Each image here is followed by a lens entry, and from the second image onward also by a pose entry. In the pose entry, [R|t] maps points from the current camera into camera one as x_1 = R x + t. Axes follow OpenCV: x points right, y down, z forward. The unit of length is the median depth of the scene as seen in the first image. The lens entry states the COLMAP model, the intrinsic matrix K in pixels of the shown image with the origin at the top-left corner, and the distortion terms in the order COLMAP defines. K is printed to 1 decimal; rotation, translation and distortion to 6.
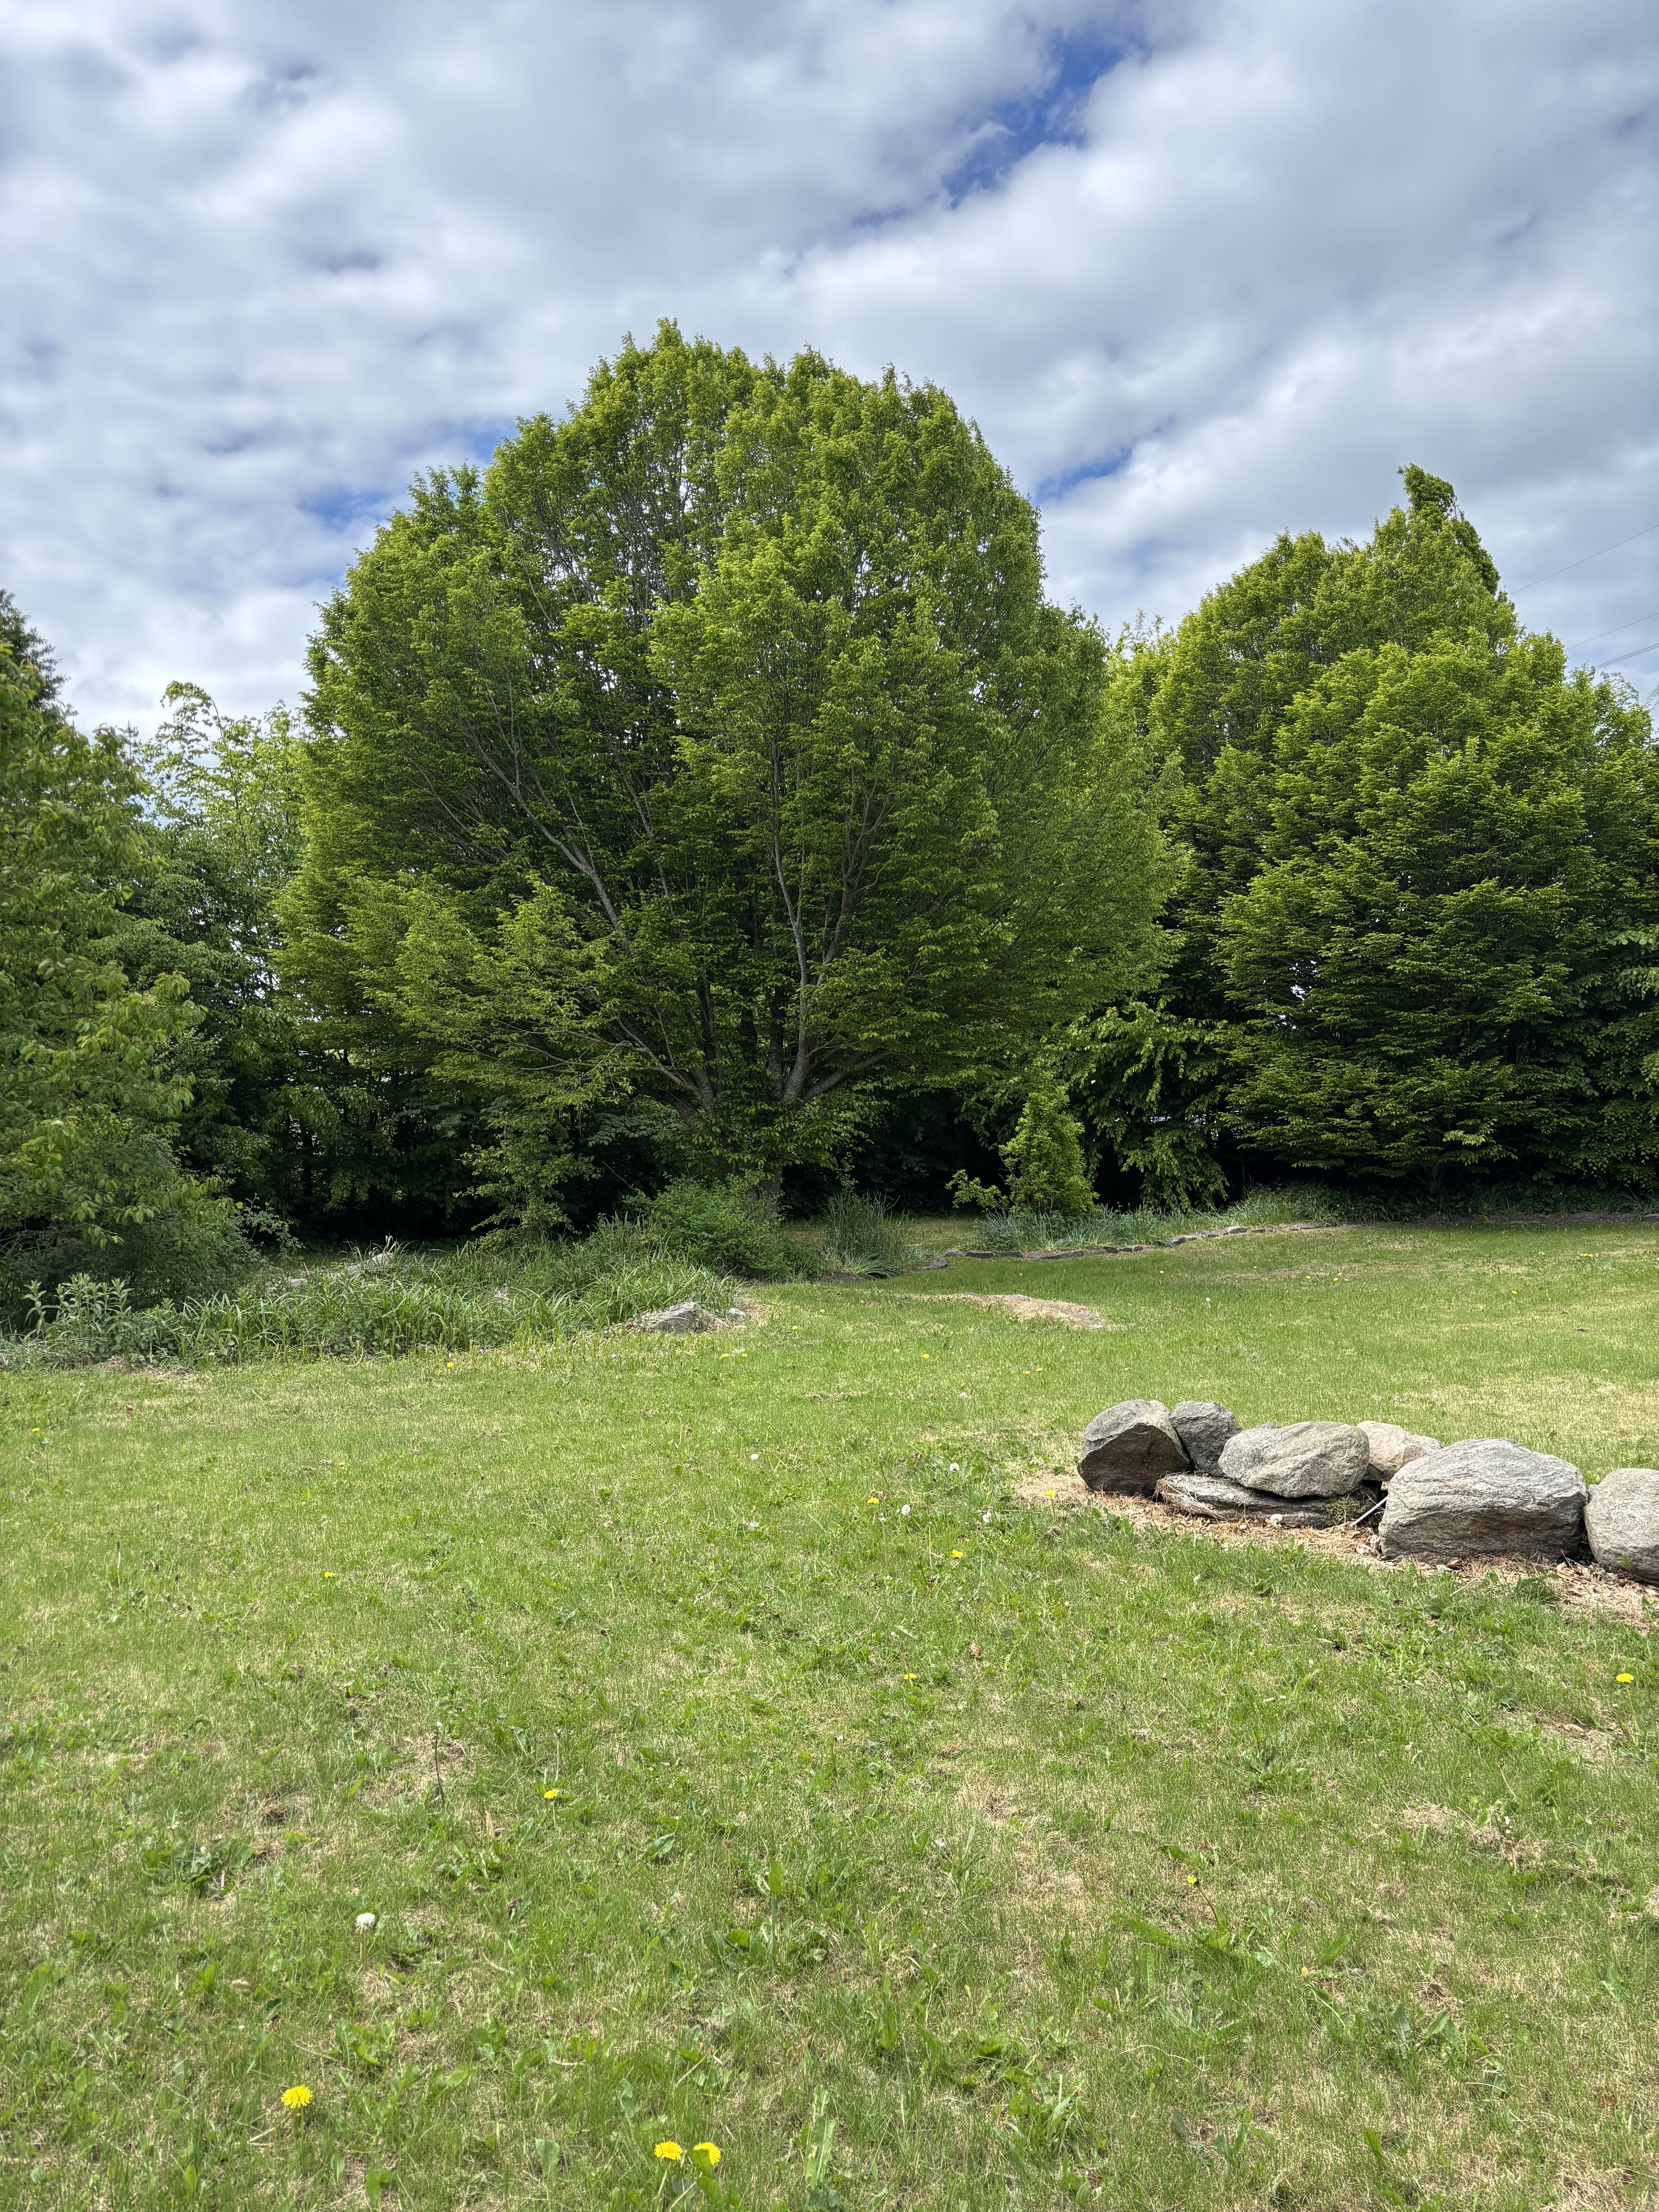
lens RADIAL K [[1683.9, 0, 816.3], [0, 1683.9, 1109.0], [0, 0, 1]] dist [0.046377, -0.044398]
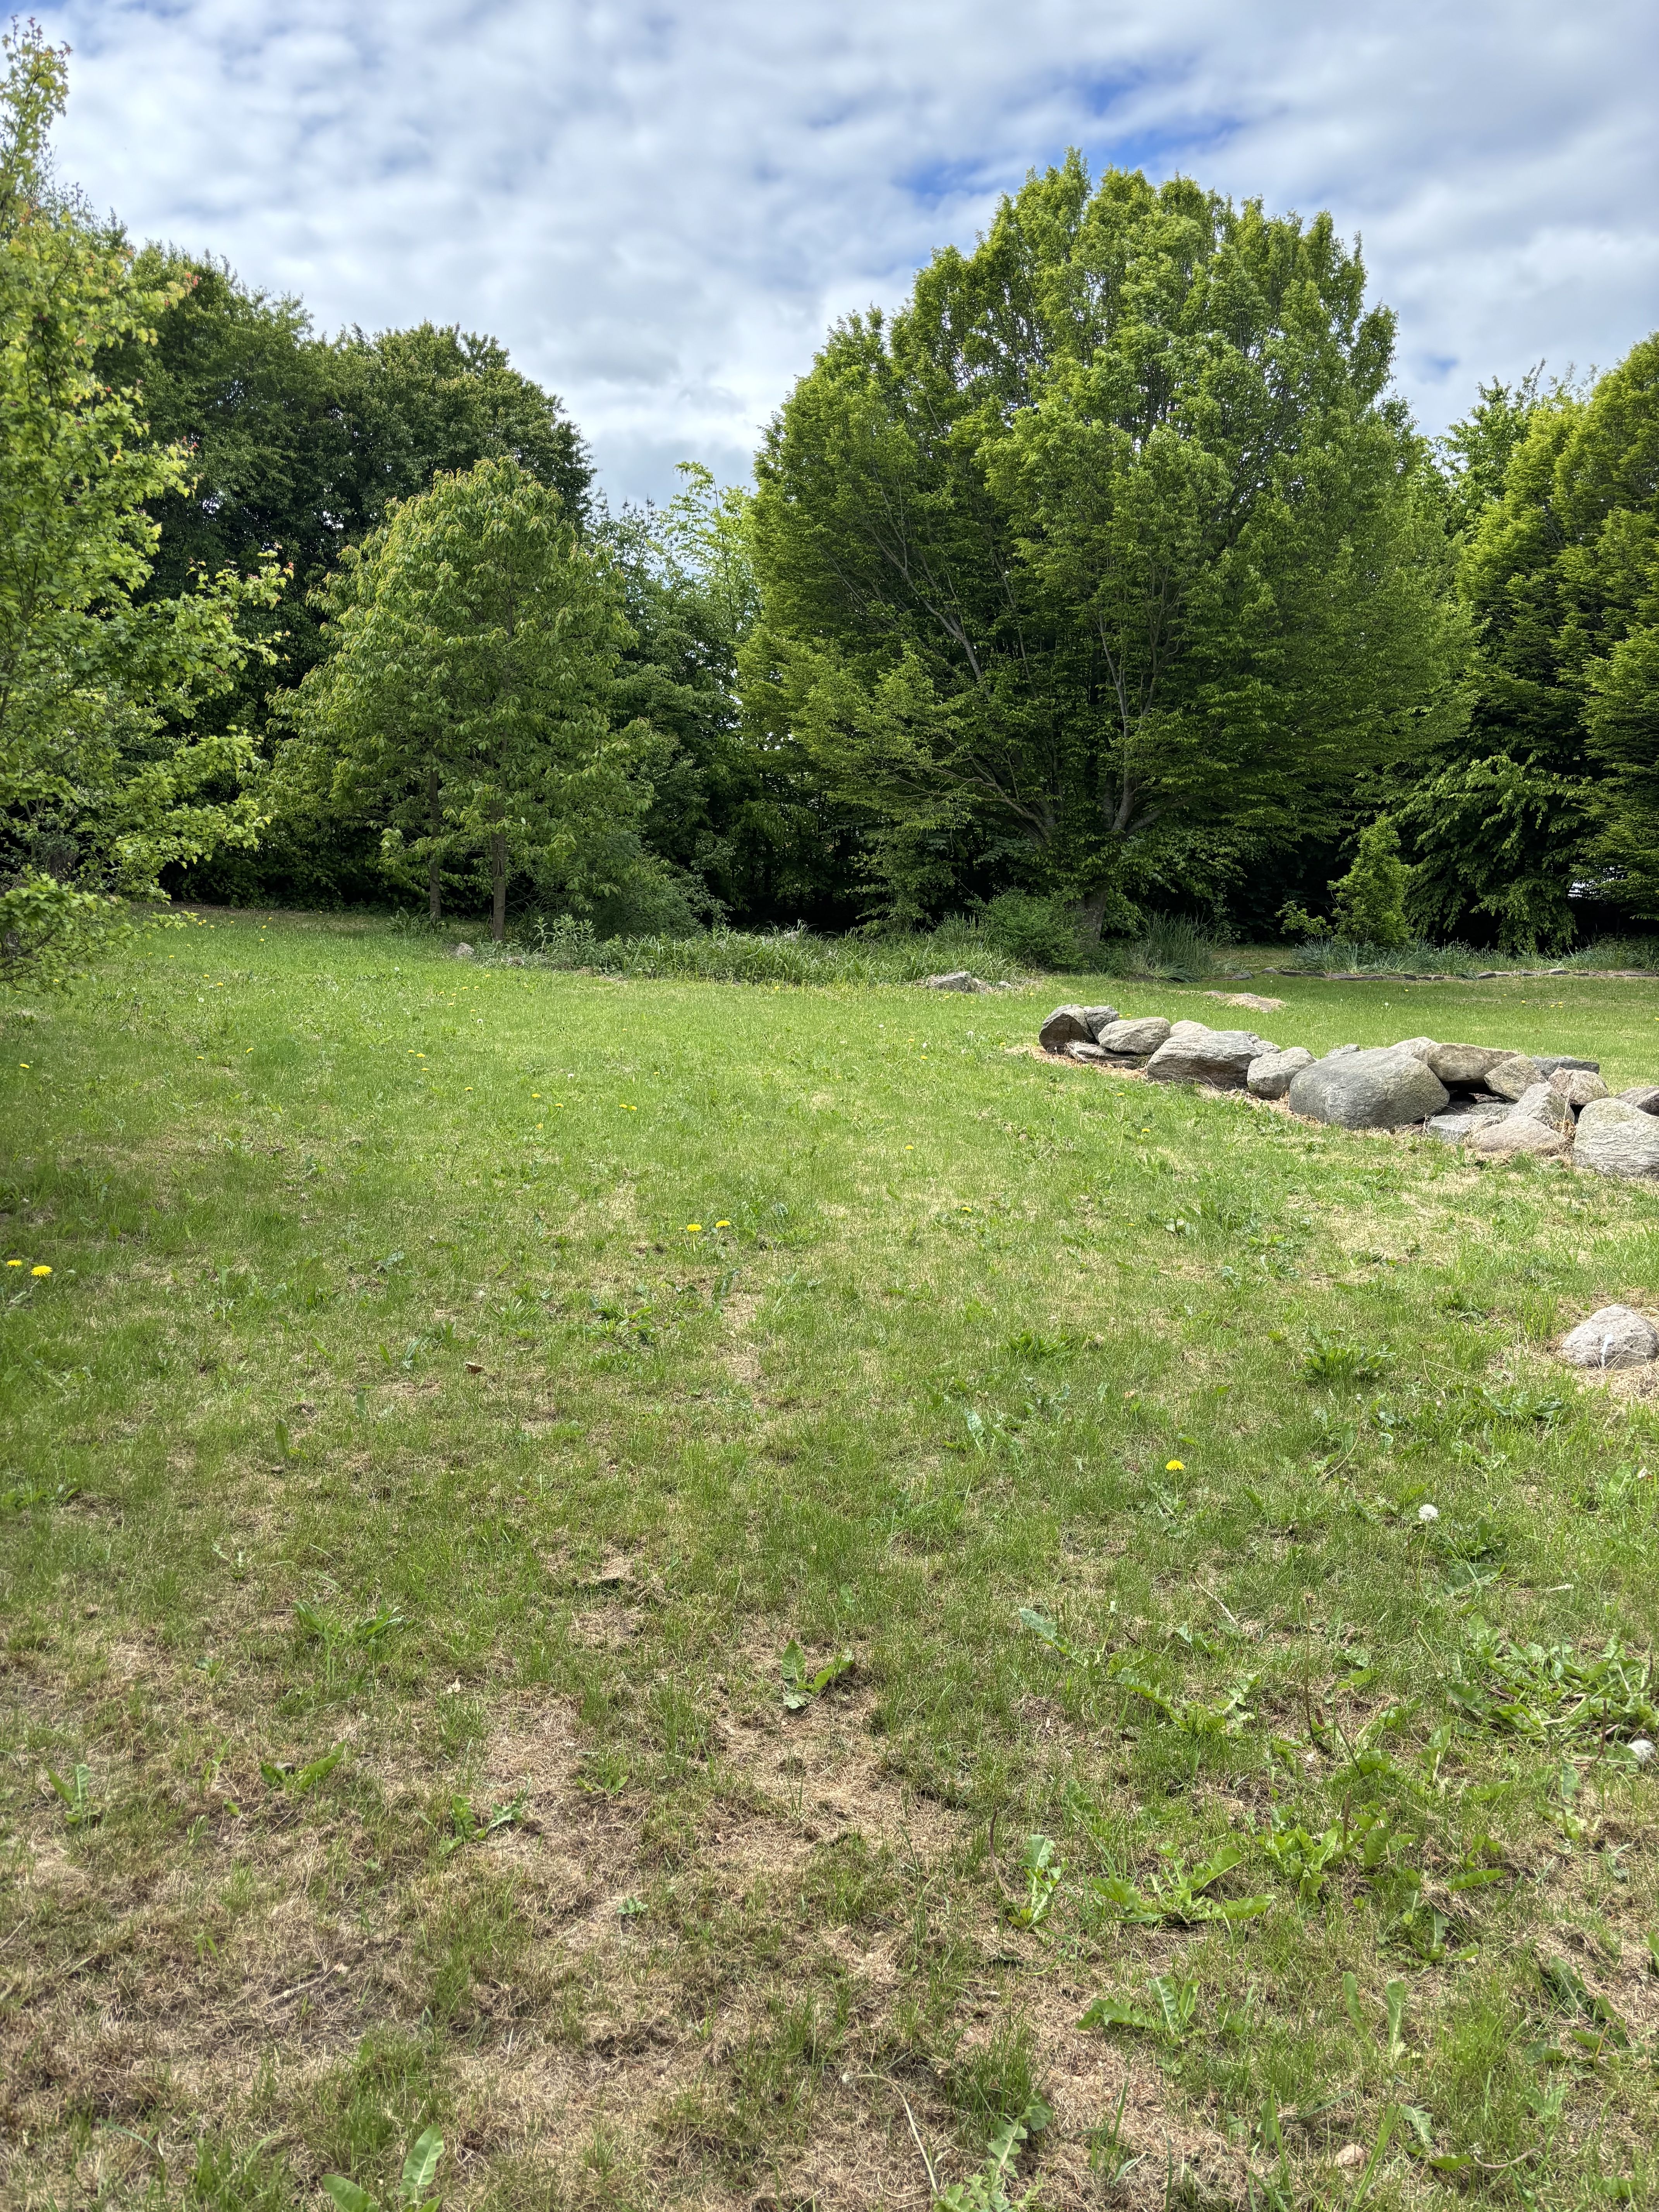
lens RADIAL K [[1683.9, 0, 810.2], [0, 1683.9, 1122.1], [0, 0, 1]] dist [0.046377, -0.044398]
pose [[0.950213, 0.102319, -0.294324, 0.156431], [-0.051895, 0.983323, 0.174305, 0.000447], [0.307250, -0.150353, 0.939676, -0.259190]]
